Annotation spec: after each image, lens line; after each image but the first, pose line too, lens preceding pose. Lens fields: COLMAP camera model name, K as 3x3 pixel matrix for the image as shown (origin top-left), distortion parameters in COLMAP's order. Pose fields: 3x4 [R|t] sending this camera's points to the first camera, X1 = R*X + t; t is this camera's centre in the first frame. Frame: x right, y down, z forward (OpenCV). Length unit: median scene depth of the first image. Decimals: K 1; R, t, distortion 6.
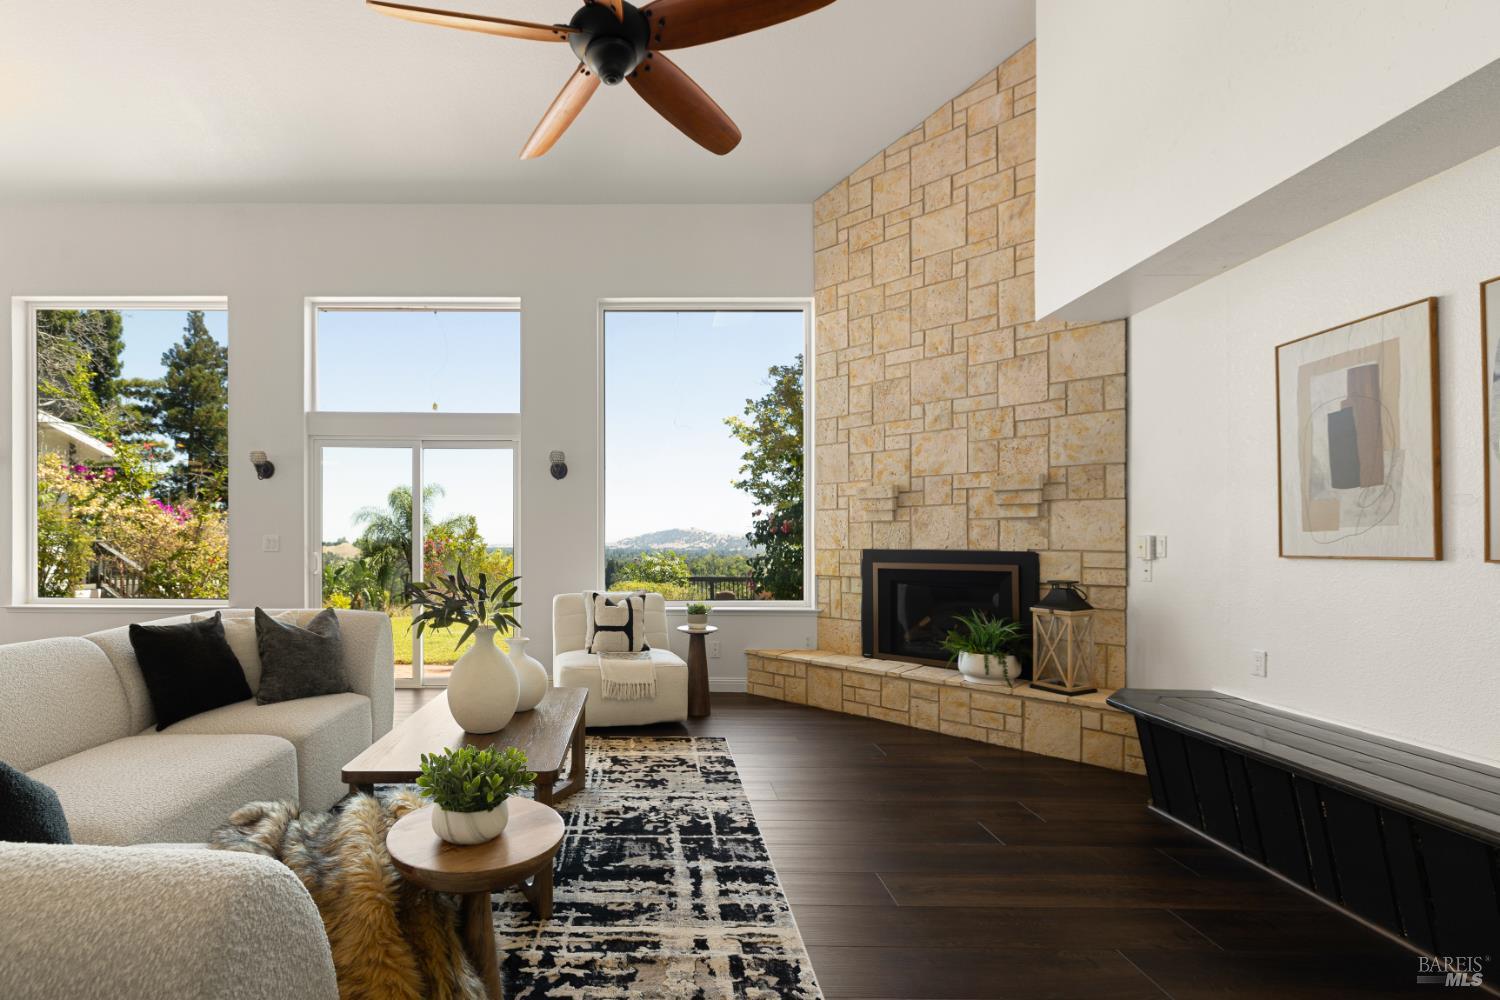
lens RADIAL K [[712.4, 0, 696.0], [0, 712.4, 545.9], [0, 0, 1]] dist [-0.001950, -0.000306]
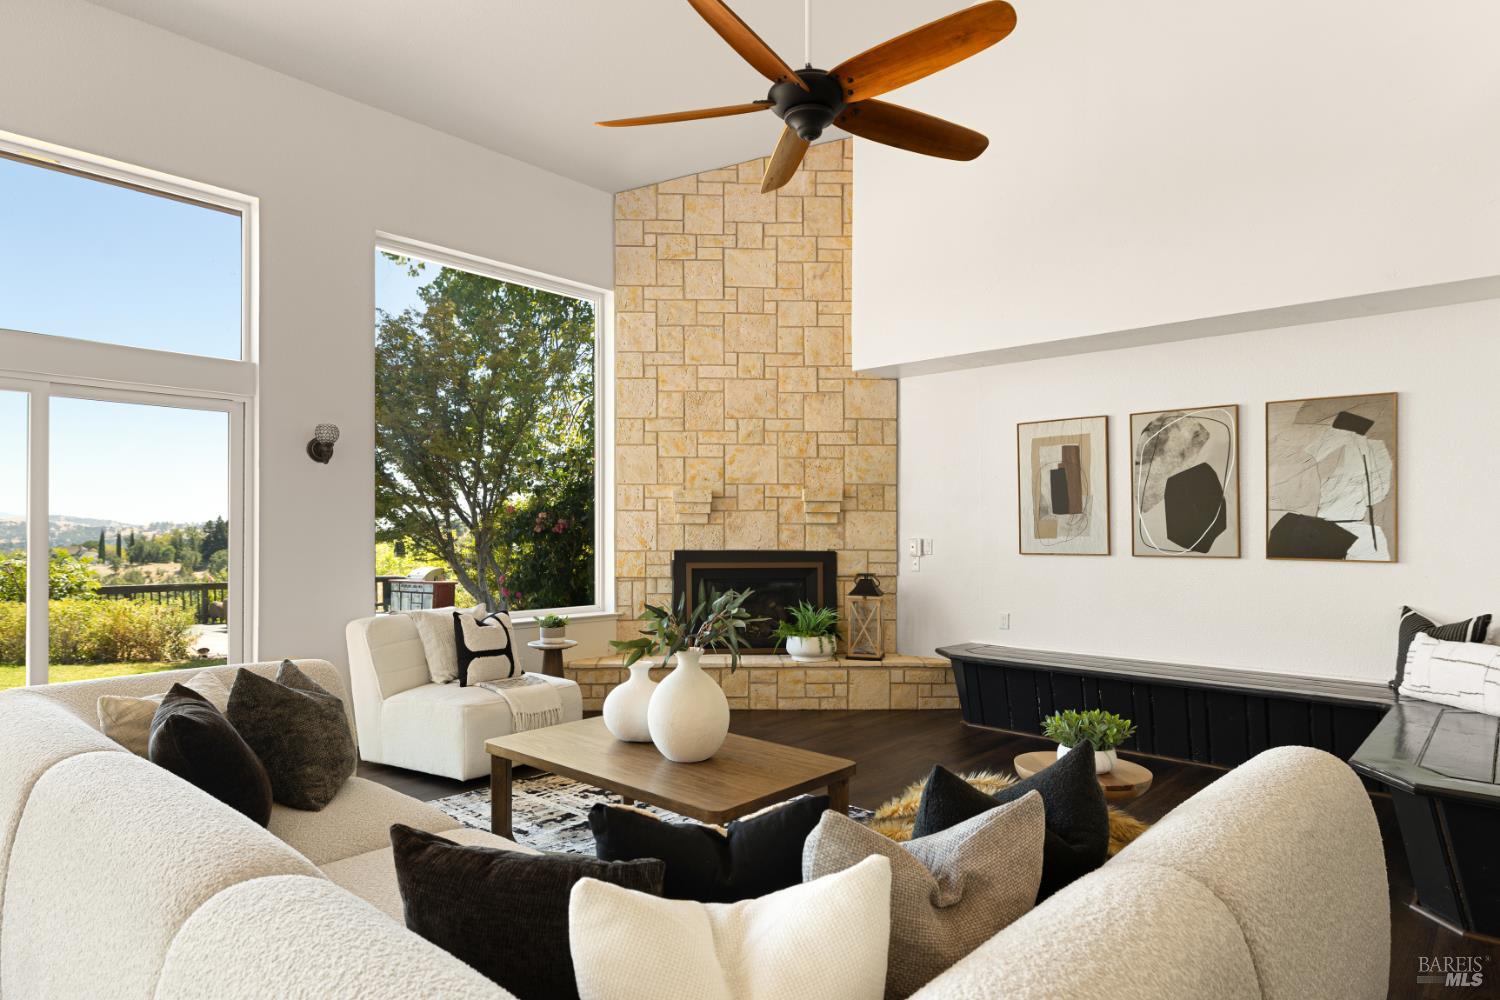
lens RADIAL K [[840.0, 0, 747.9], [0, 840.0, 524.7], [0, 0, 1]] dist [0.002627, 0.000048]
pose [[0.668429, 0.000802, 0.743775, -0.693540], [0.004271, 0.999979, -0.004917, -0.030231], [-0.743764, 0.006463, 0.668411, 0.123498]]
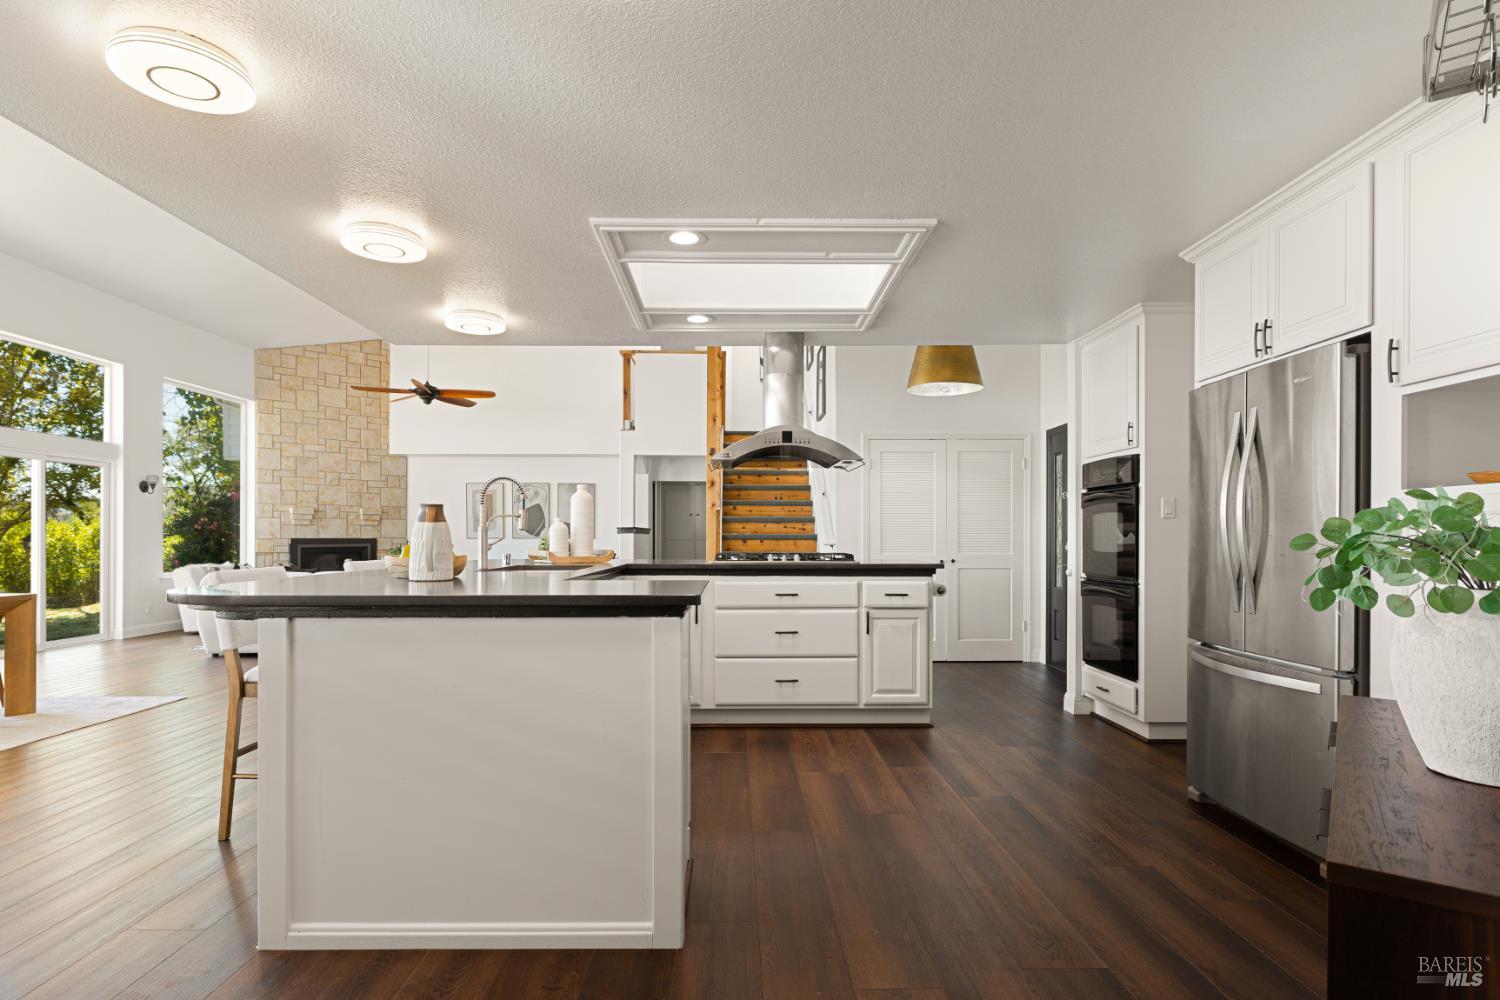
lens RADIAL K [[806.4, 0, 744.1], [0, 806.4, 532.4], [0, 0, 1]] dist [0.000021, -0.000035]
pose [[-0.011369, 0.001353, 0.999934, -2.371631], [0.003566, 0.999993, -0.001312, -0.005116], [-0.999929, 0.003551, -0.011374, -0.290665]]
